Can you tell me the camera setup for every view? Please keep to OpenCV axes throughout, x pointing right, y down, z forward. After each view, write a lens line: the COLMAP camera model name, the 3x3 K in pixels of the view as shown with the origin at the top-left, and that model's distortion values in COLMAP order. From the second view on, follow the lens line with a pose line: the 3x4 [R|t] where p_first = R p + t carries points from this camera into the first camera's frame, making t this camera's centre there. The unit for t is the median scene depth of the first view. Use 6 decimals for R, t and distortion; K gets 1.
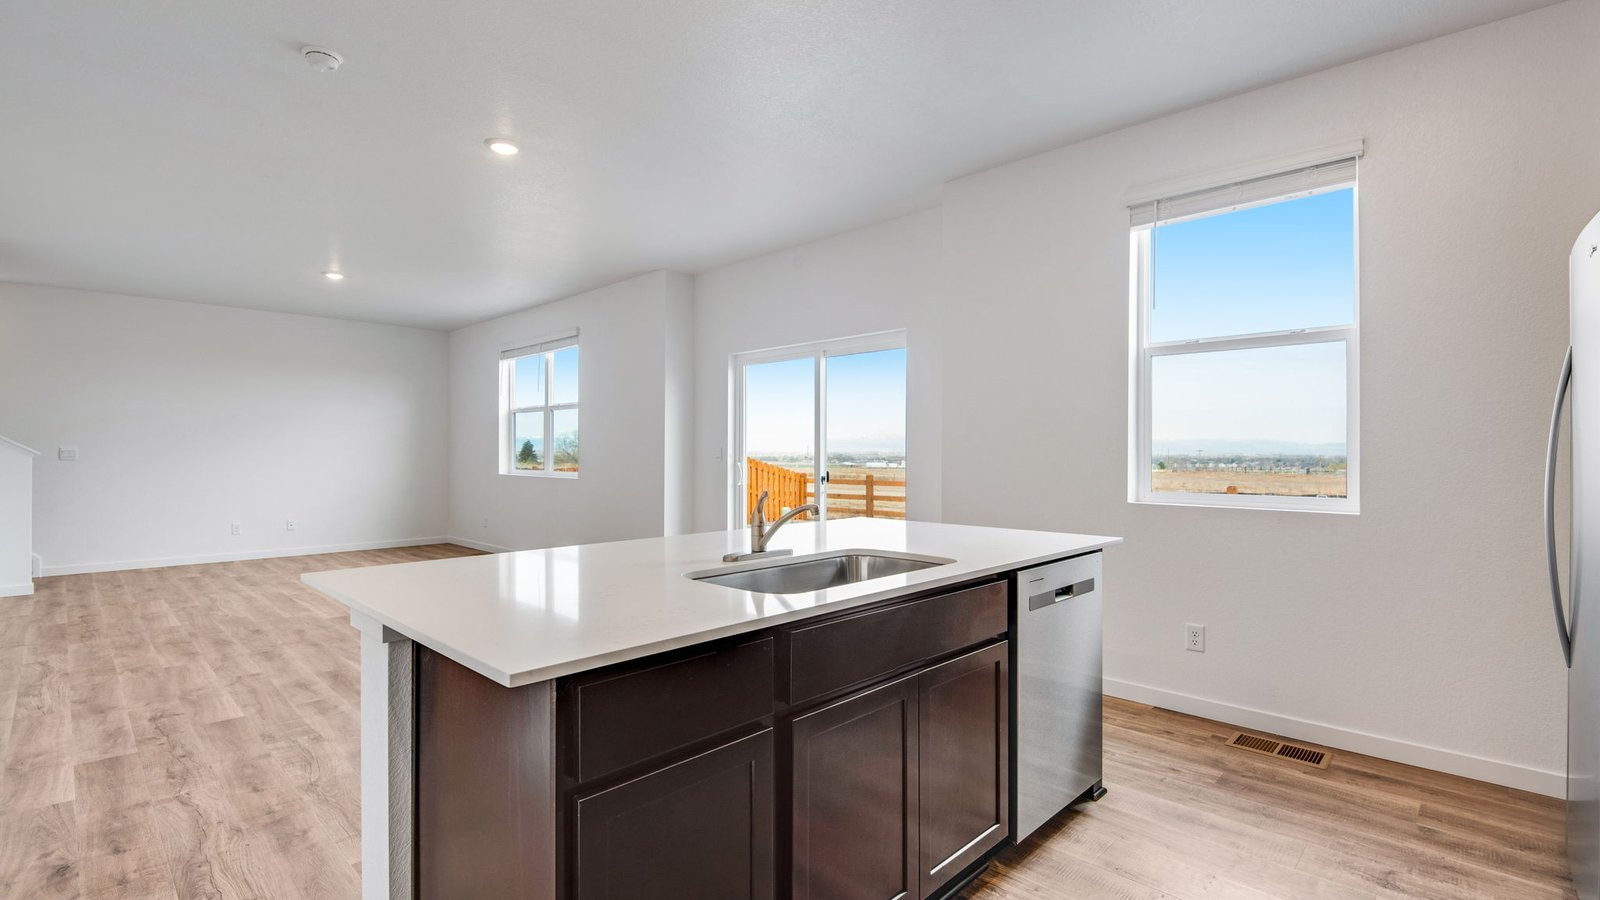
lens RADIAL K [[738.7, 0, 808.0], [0, 738.7, 457.7], [0, 0, 1]] dist [-0.034375, 0.002837]
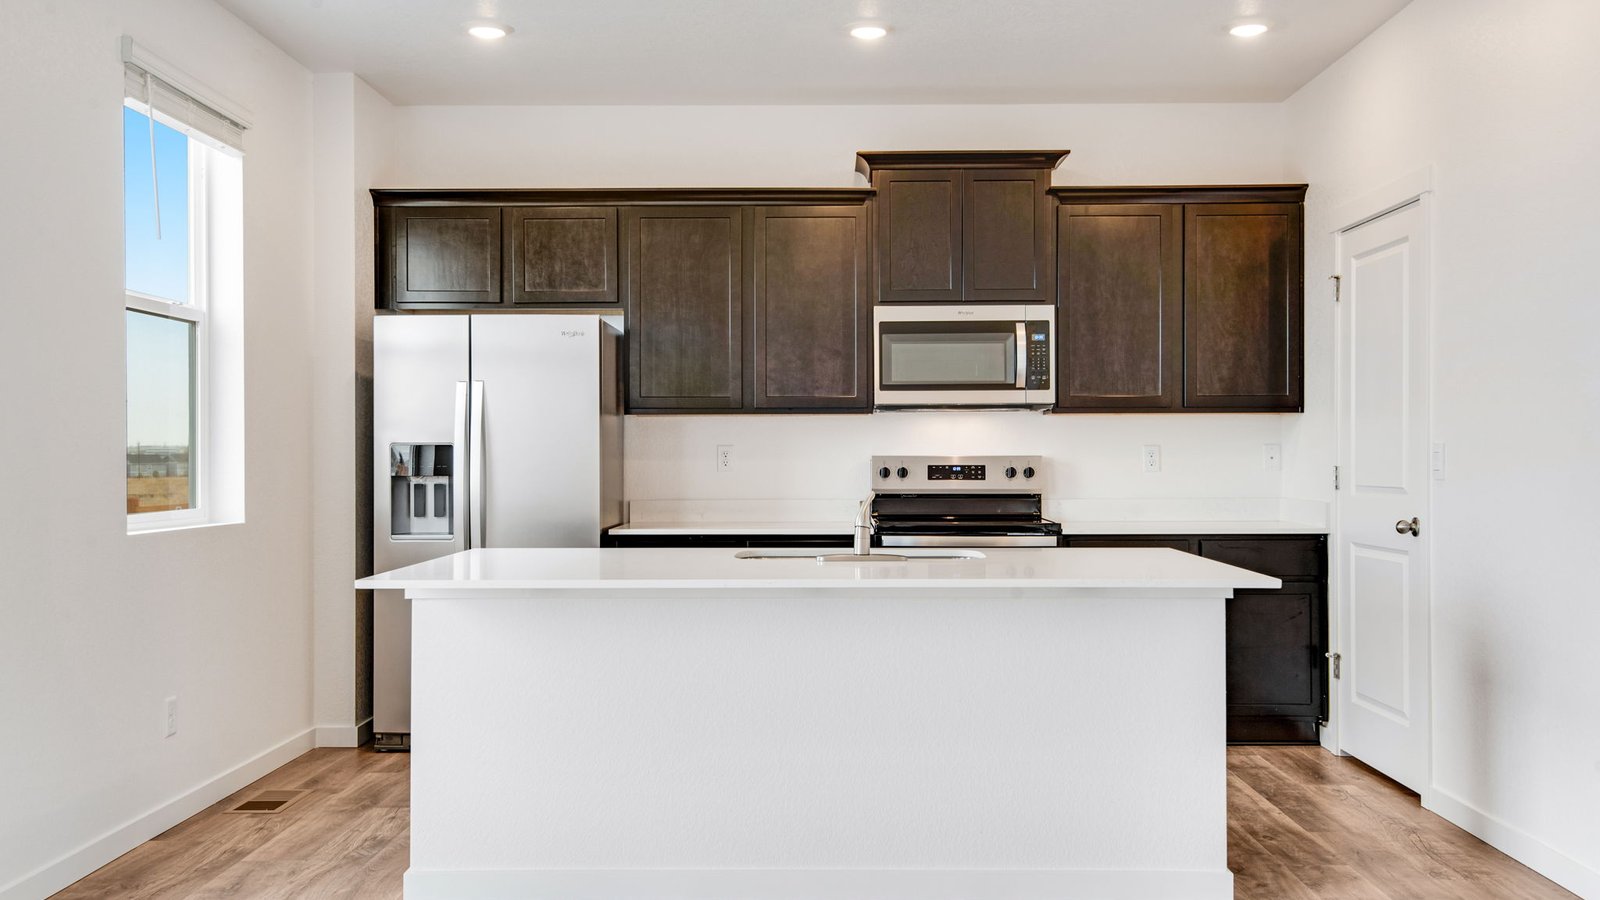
lens RADIAL K [[1461.3, 0, 802.8], [0, 1461.3, 456.5], [0, 0, 1]] dist [0.004613, 0.000000]
pose [[-0.681603, -0.002864, 0.731717, -0.869775], [-0.000784, 0.999995, 0.003184, -0.006447], [-0.731722, 0.001596, -0.681601, 1.442110]]
